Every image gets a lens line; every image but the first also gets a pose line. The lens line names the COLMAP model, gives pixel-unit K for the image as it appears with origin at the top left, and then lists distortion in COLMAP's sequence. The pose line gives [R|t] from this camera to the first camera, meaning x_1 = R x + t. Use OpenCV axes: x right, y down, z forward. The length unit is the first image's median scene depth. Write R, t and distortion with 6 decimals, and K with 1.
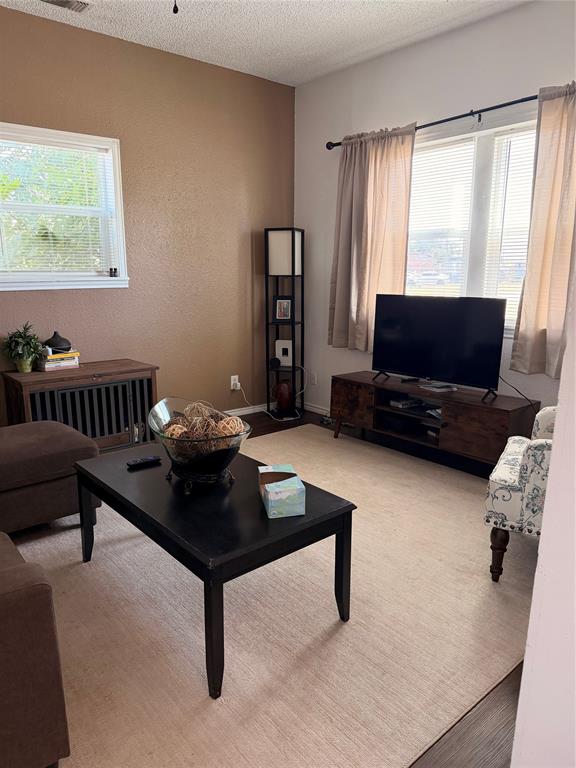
lens RADIAL K [[533.6, 0, 288.0], [0, 533.6, 384.0], [0, 0, 1]] dist [0.128640, -0.169620]
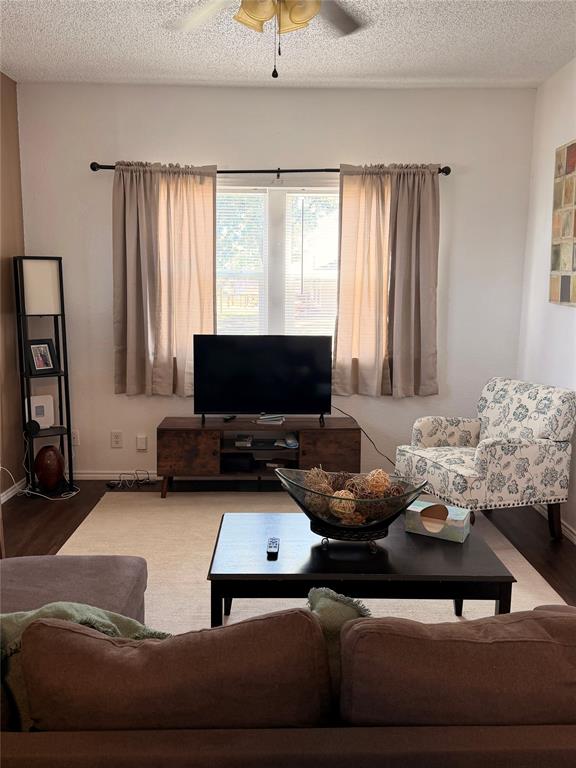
lens RADIAL K [[606.0, 0, 292.4], [0, 606.0, 386.9], [0, 0, 1]] dist [0.137800, -0.243264]
pose [[0.650113, -0.114110, 0.751220, -0.541082], [0.150655, 0.988389, 0.019758, -0.071216], [-0.744752, 0.100330, 0.659756, 0.172389]]
